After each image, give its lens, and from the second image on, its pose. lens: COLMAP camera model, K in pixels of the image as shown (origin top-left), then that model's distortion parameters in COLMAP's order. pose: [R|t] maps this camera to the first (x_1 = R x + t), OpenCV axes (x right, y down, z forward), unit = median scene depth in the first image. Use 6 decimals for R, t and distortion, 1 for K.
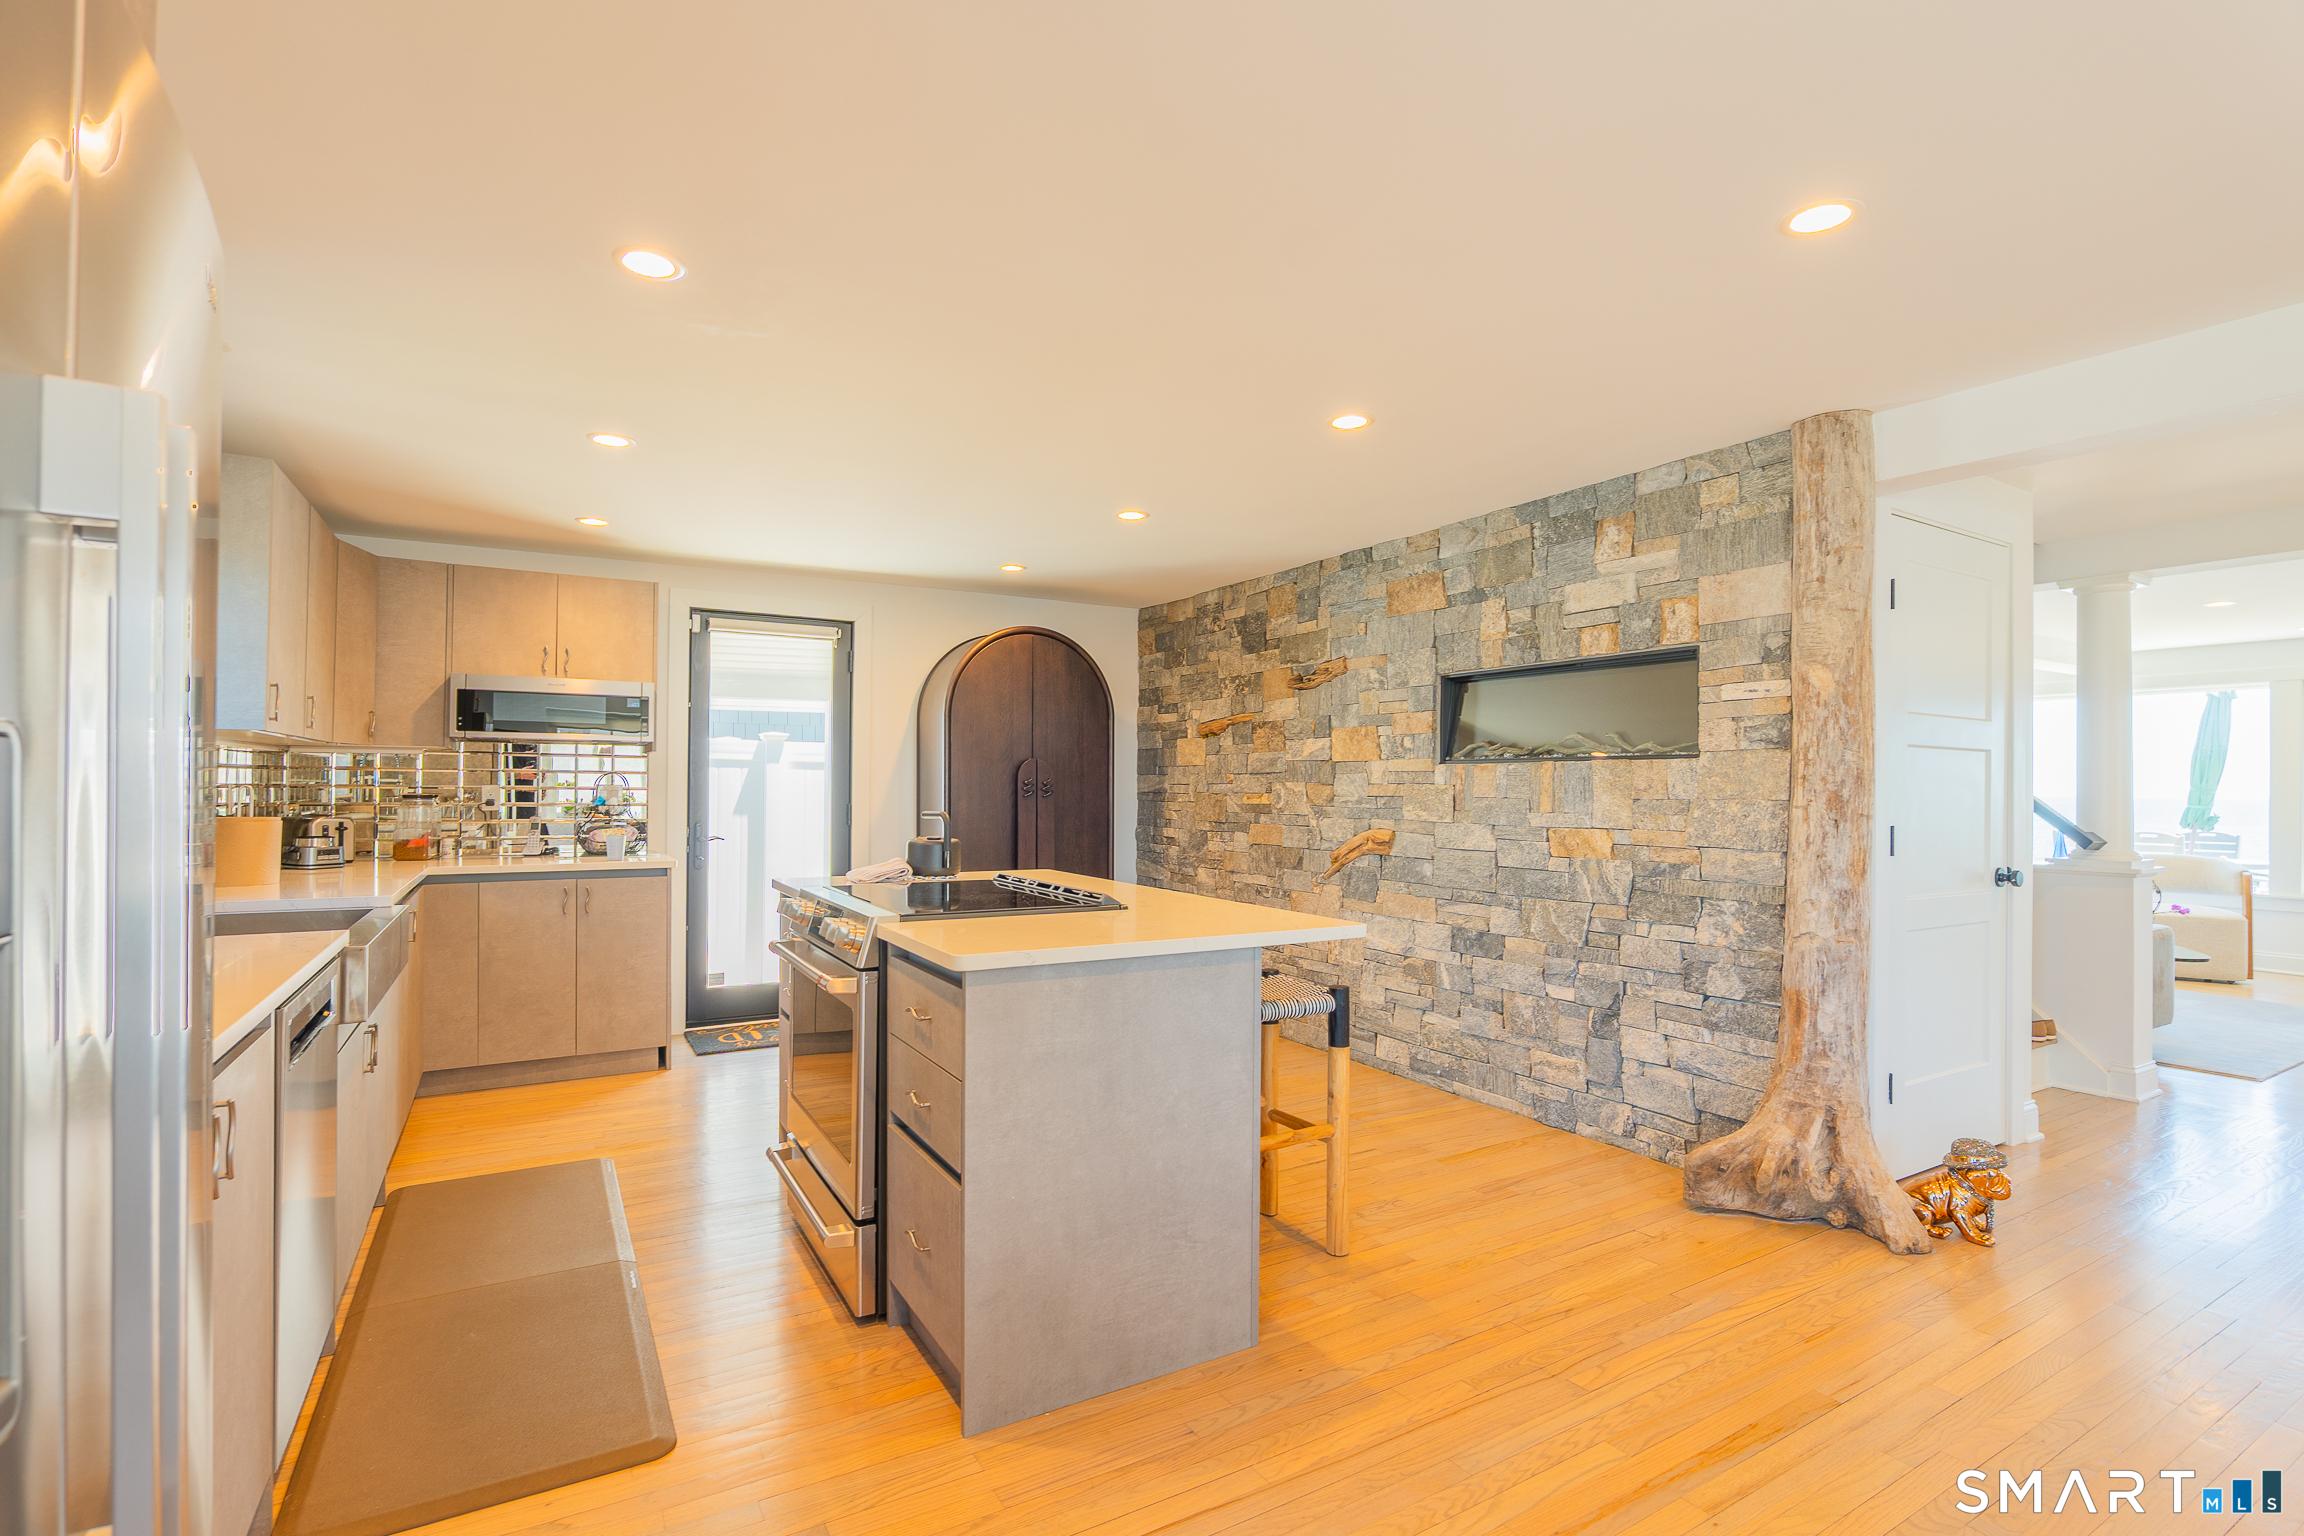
lens RADIAL K [[1067.6, 0, 1159.0], [0, 1067.6, 770.7], [0, 0, 1]] dist [-0.018639, 0.002440]
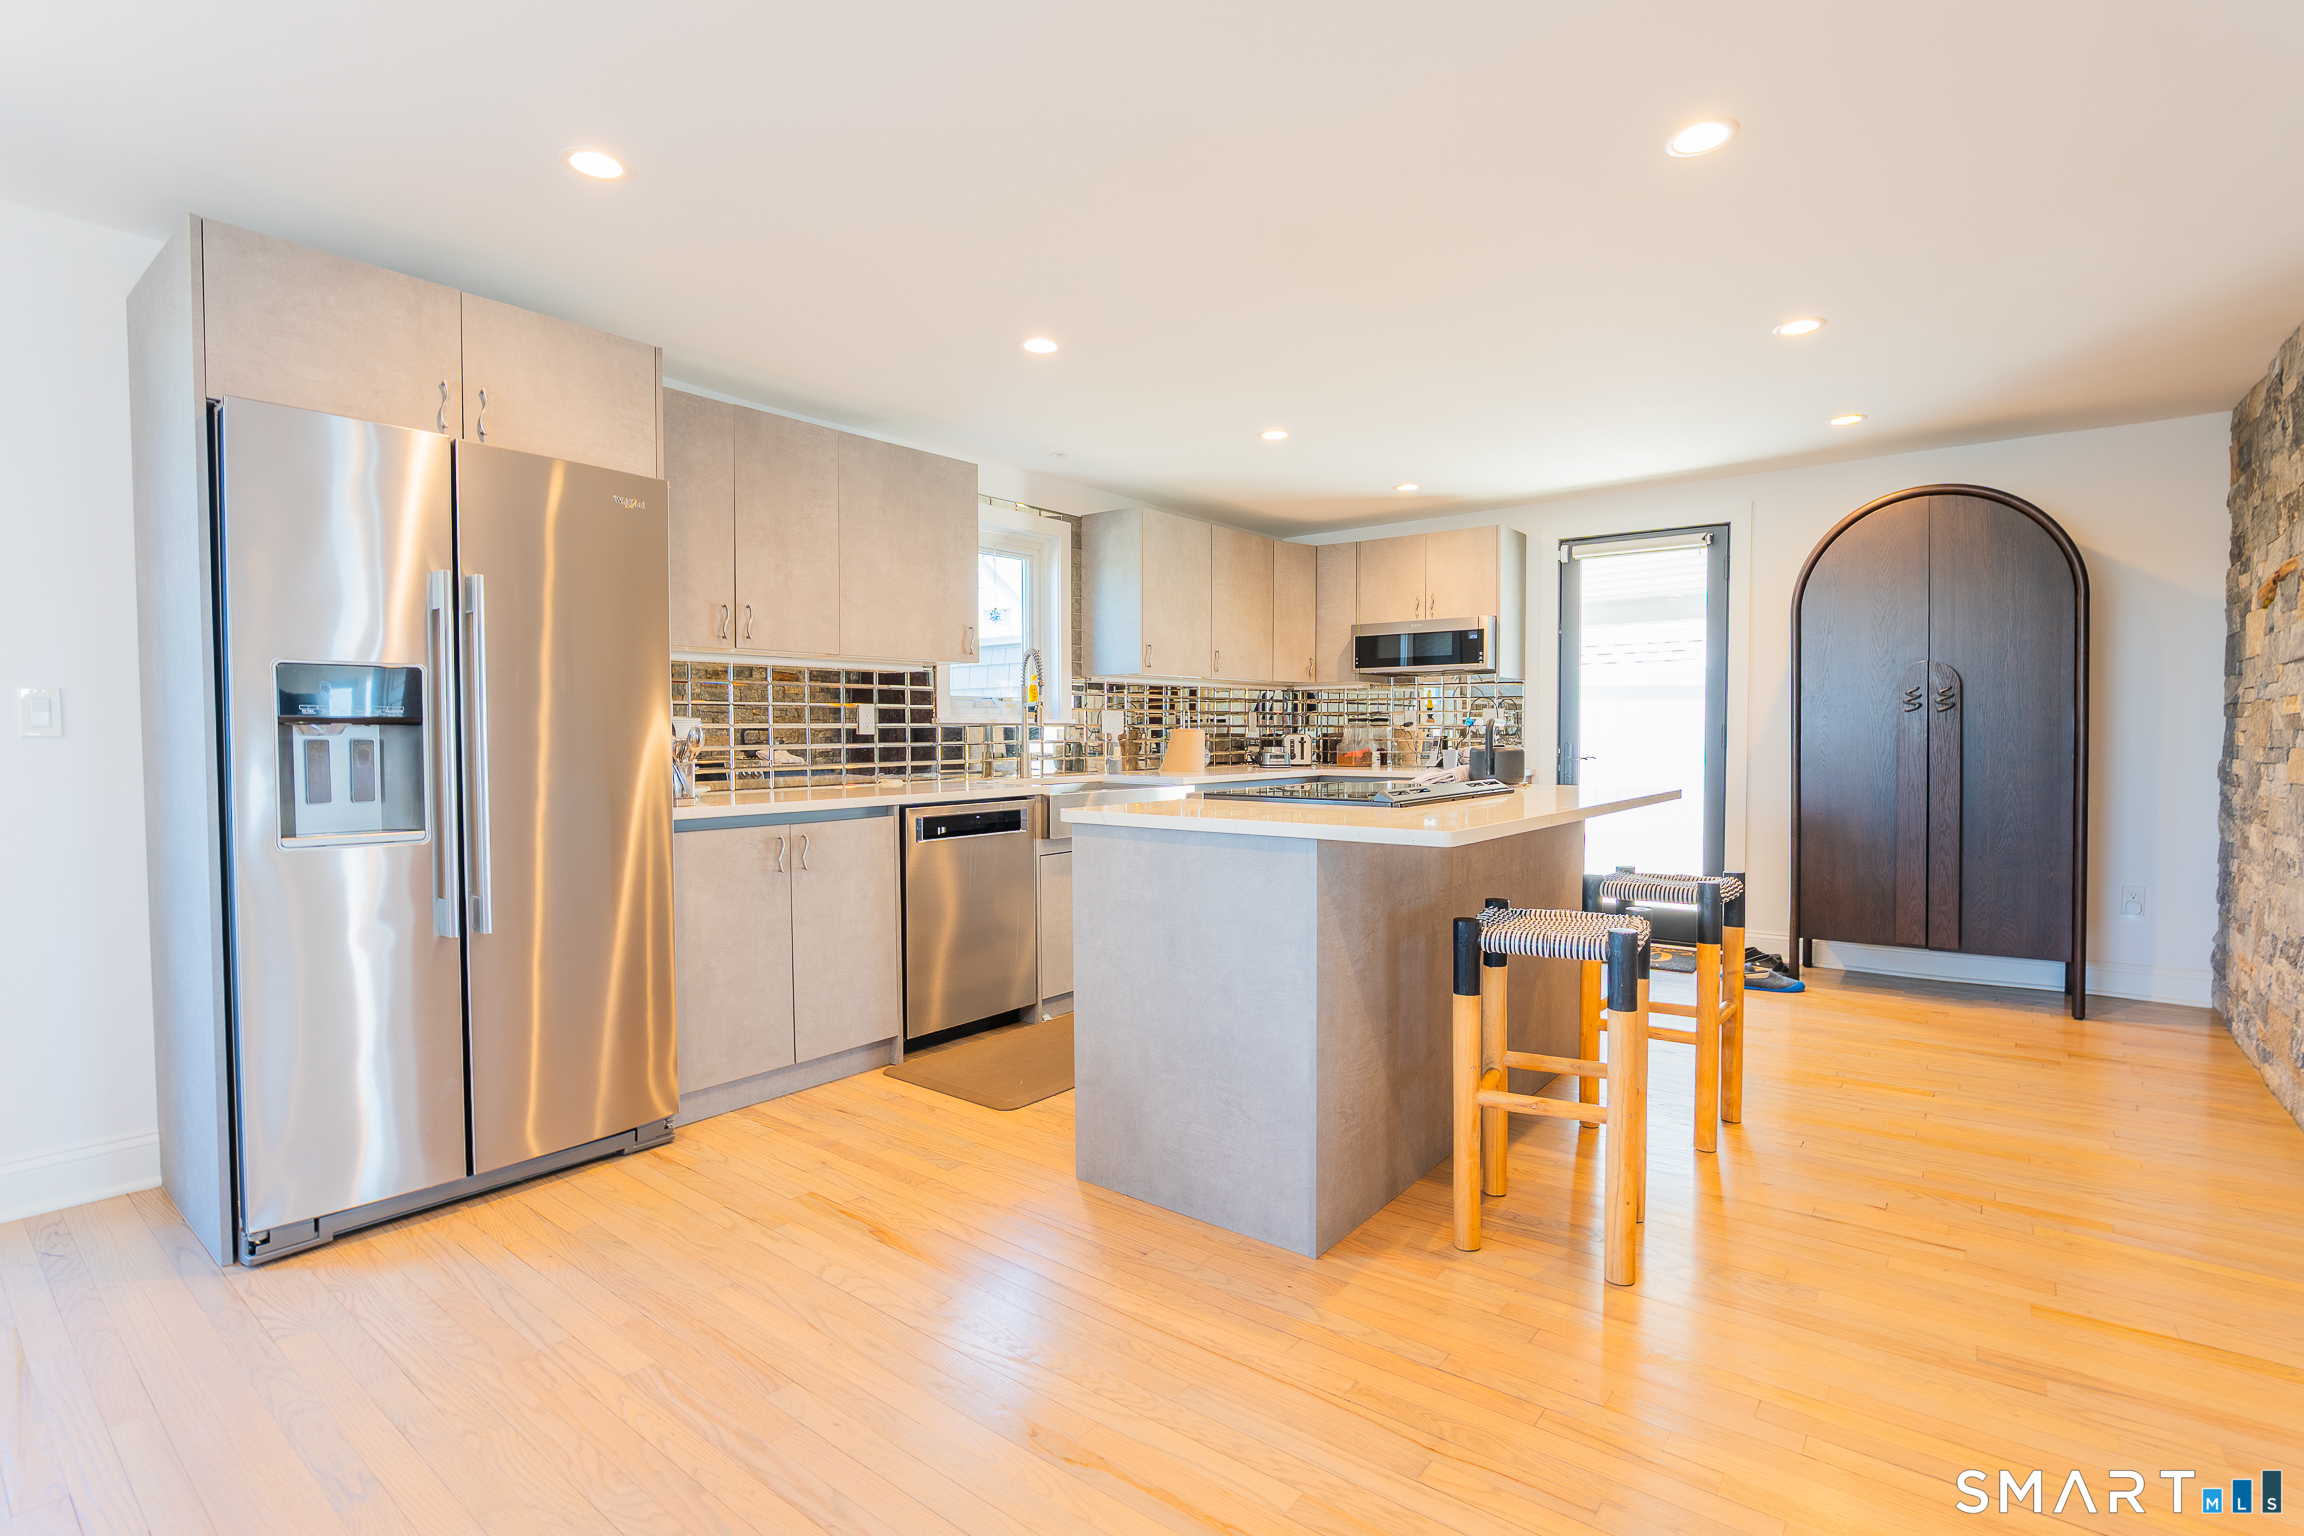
lens RADIAL K [[1067.6, 0, 1162.8], [0, 1067.6, 764.4], [0, 0, 1]] dist [-0.018639, 0.002440]
pose [[0.376203, 0.022572, -0.926262, 0.458456], [0.017867, 0.999341, 0.031610, 0.033855], [0.926365, -0.028441, 0.375552, 0.267254]]
